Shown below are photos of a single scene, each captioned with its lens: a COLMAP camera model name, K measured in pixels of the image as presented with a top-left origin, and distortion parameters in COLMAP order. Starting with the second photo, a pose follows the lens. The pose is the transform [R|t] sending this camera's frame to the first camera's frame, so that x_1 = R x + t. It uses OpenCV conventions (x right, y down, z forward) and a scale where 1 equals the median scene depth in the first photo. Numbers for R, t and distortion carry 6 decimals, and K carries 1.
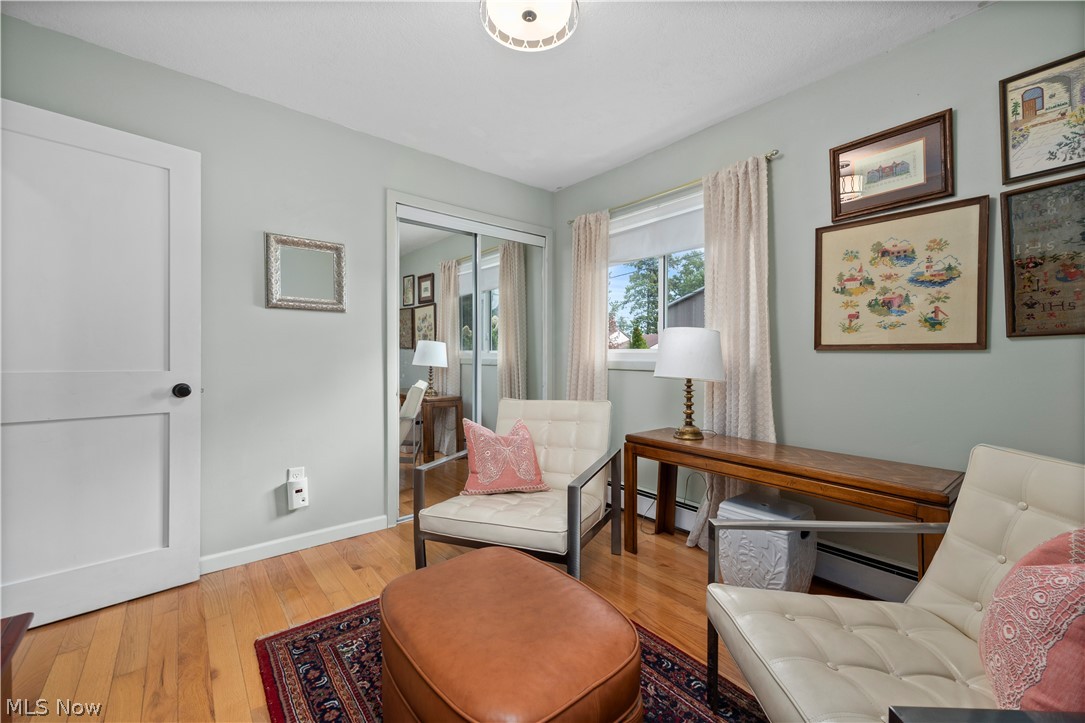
lens RADIAL K [[415.9, 0, 546.0], [0, 415.9, 362.0], [0, 0, 1]] dist [-0.000845, -0.000349]
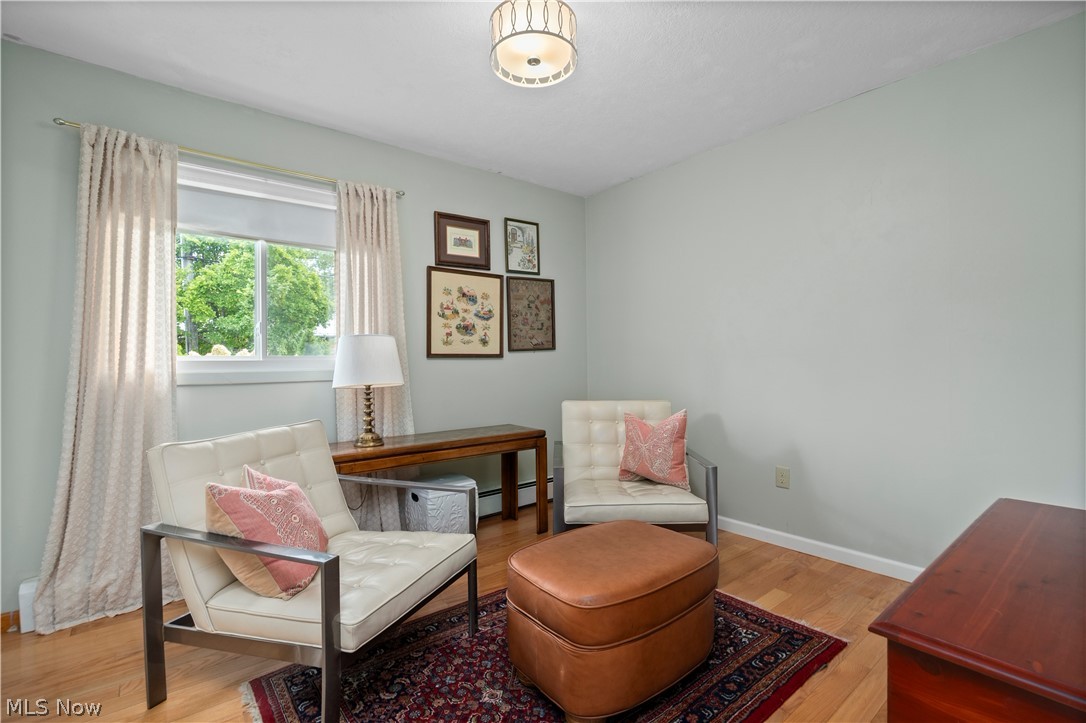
lens RADIAL K [[482.8, 0, 543.5], [0, 482.8, 358.3], [0, 0, 1]] dist [-0.012407, 0.000281]
pose [[0.046155, -0.002610, 0.998931, -0.988739], [0.023735, 0.999717, 0.001515, -0.023350], [-0.998652, 0.023639, 0.046204, 0.646639]]
